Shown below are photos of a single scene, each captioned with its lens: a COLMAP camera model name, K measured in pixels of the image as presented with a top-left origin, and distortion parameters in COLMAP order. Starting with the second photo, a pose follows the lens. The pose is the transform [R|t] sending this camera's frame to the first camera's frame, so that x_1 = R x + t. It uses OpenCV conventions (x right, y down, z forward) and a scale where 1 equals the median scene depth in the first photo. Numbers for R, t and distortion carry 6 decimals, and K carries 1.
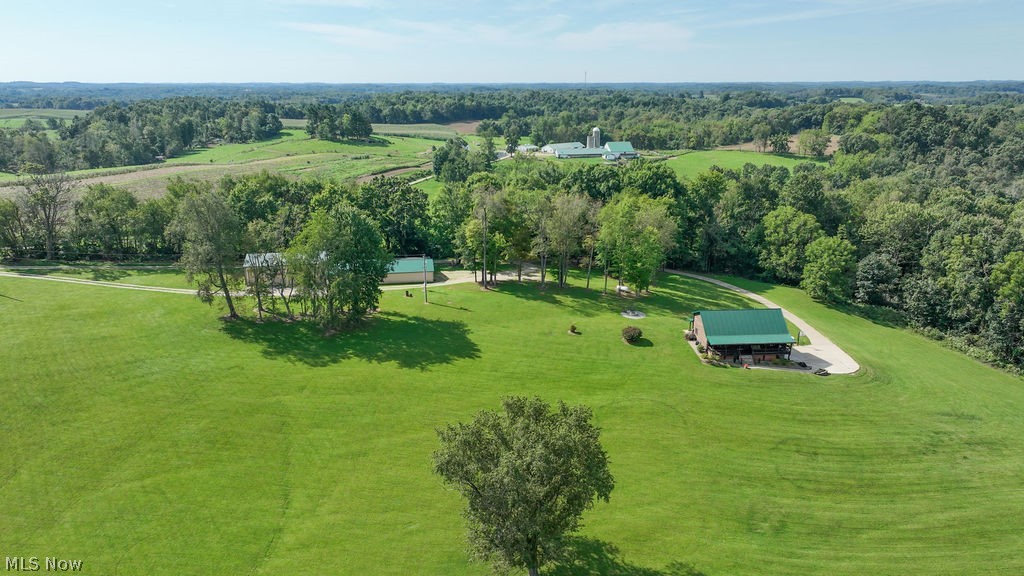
lens RADIAL K [[720.6, 0, 512.0], [0, 720.6, 288.0], [0, 0, 1]] dist [0.008610, 0.008854]
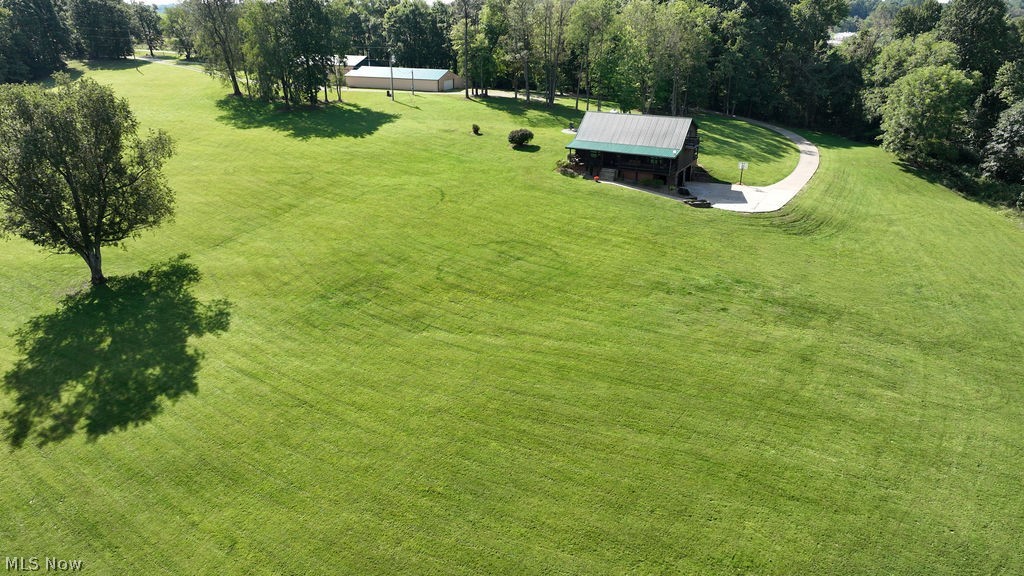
lens RADIAL K [[720.6, 0, 512.0], [0, 720.6, 288.0], [0, 0, 1]] dist [0.008610, 0.008854]
pose [[0.842589, 0.199813, -0.500119, 0.644642], [-0.154650, 0.979285, 0.130704, 0.135650], [0.515876, -0.032787, 0.856036, 0.301394]]
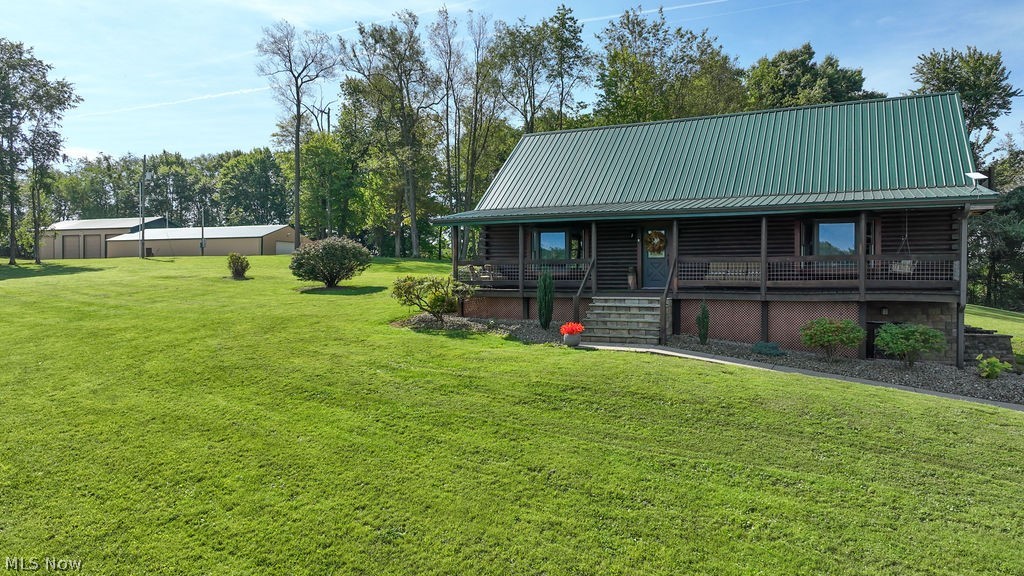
lens RADIAL K [[720.6, 0, 512.0], [0, 720.6, 288.0], [0, 0, 1]] dist [0.008610, 0.008854]
pose [[0.869752, 0.006769, -0.493442, 0.382056], [-0.139473, 0.962512, -0.232634, 0.136221], [0.473369, 0.271156, 0.838091, 0.862696]]
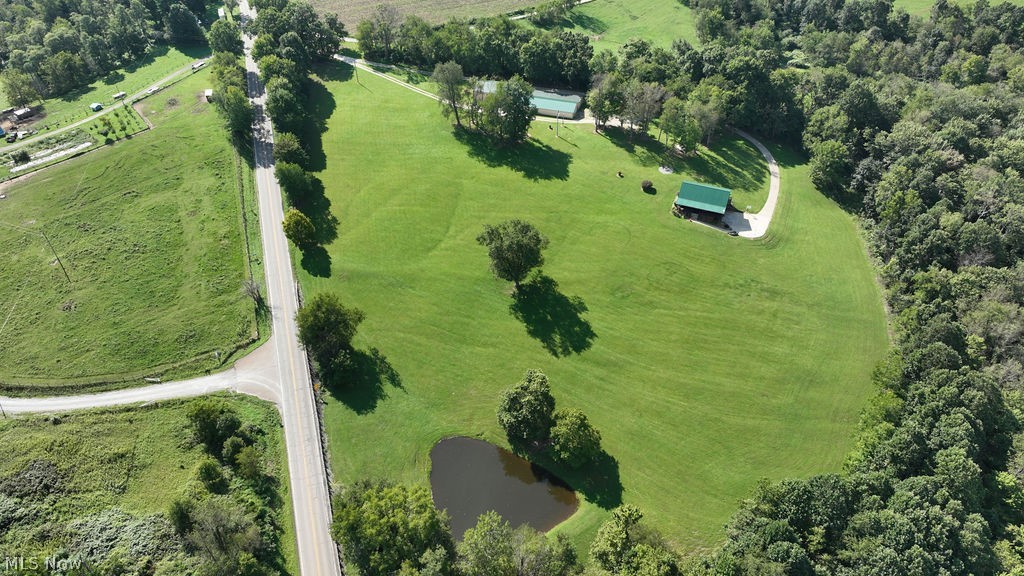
lens RADIAL K [[720.6, 0, 512.0], [0, 720.6, 288.0], [0, 0, 1]] dist [0.008610, 0.008854]
pose [[0.892218, 0.288478, -0.347460, 0.598910], [-0.127627, 0.899090, 0.418746, -0.440442], [0.433197, -0.329267, 0.839002, -0.780118]]
